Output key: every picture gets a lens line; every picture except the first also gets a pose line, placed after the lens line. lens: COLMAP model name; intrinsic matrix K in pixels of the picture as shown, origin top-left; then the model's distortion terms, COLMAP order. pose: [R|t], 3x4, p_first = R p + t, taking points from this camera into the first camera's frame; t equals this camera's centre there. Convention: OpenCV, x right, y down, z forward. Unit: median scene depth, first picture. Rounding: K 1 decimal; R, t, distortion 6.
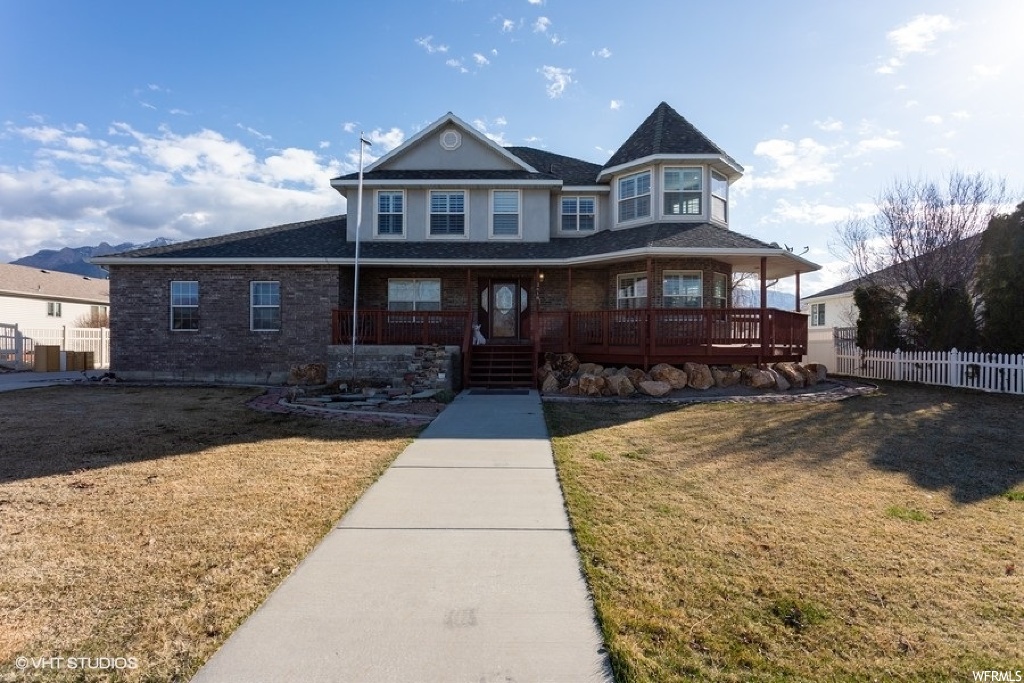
lens RADIAL K [[484.4, 0, 504.8], [0, 484.4, 344.0], [0, 0, 1]] dist [-0.000655, 0.000536]
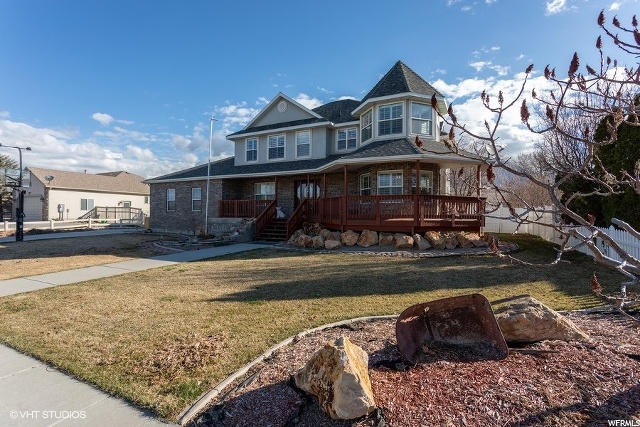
lens RADIAL K [[302.7, 0, 315.5], [0, 302.7, 215.0], [0, 0, 1]] dist [-0.000655, 0.000536]
pose [[0.895800, 0.000742, -0.444456, 0.535544], [-0.002276, 0.999993, -0.002916, -0.005363], [0.444451, 0.003624, 0.895796, 0.025653]]
